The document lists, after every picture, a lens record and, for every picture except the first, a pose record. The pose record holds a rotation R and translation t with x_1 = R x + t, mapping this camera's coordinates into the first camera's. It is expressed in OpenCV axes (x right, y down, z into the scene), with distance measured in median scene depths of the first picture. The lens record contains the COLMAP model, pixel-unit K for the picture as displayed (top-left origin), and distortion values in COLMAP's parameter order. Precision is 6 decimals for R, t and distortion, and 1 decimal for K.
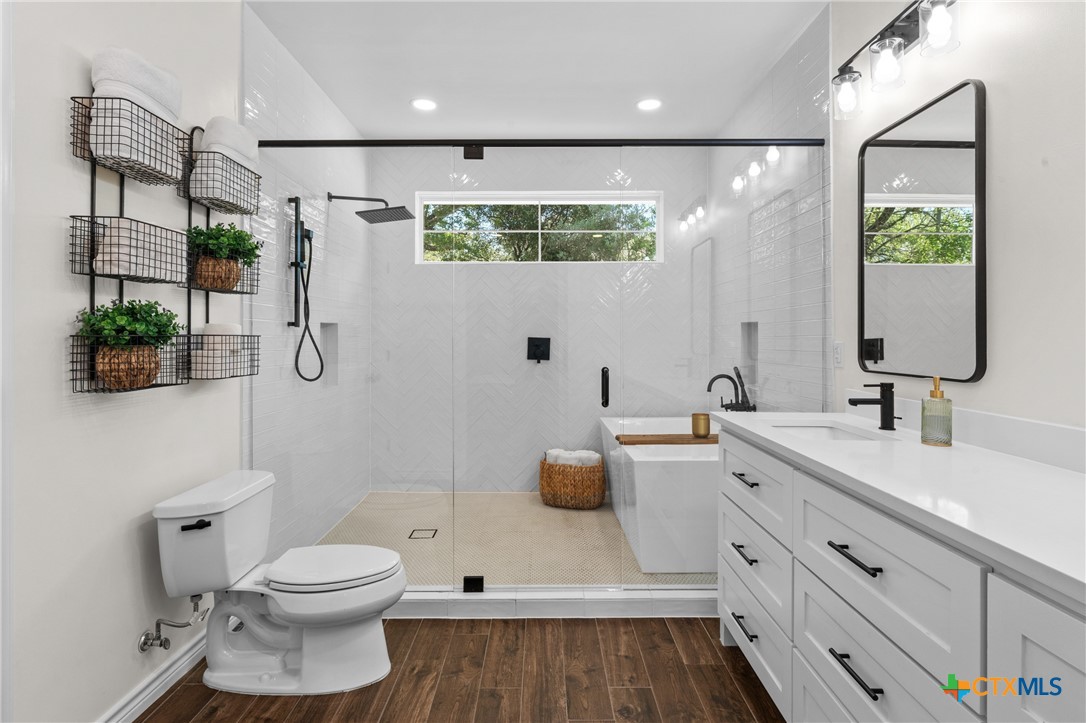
lens RADIAL K [[554.6, 0, 584.8], [0, 554.6, 336.4], [0, 0, 1]] dist [-0.002525, 0.000564]
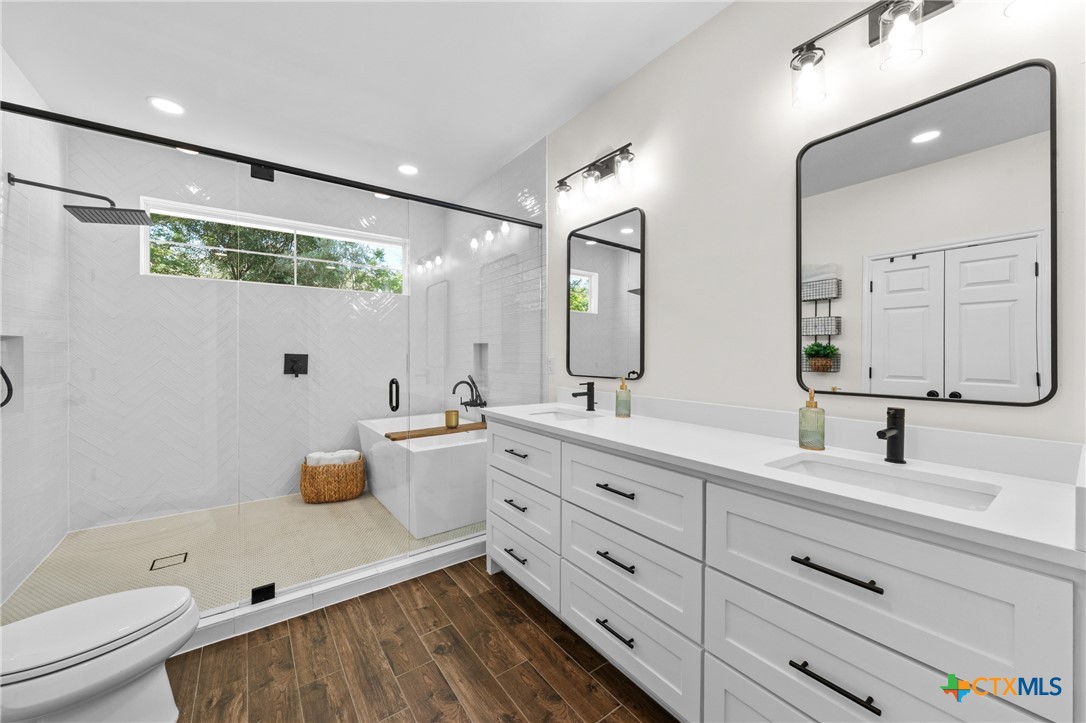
lens RADIAL K [[398.4, 0, 546.3], [0, 398.4, 356.7], [0, 0, 1]] dist [0.000612, -0.000618]
pose [[0.816785, -0.003252, 0.576933, -0.190986], [-0.002432, 0.999956, 0.009080, -0.001094], [-0.576937, -0.008820, 0.816741, 0.092271]]
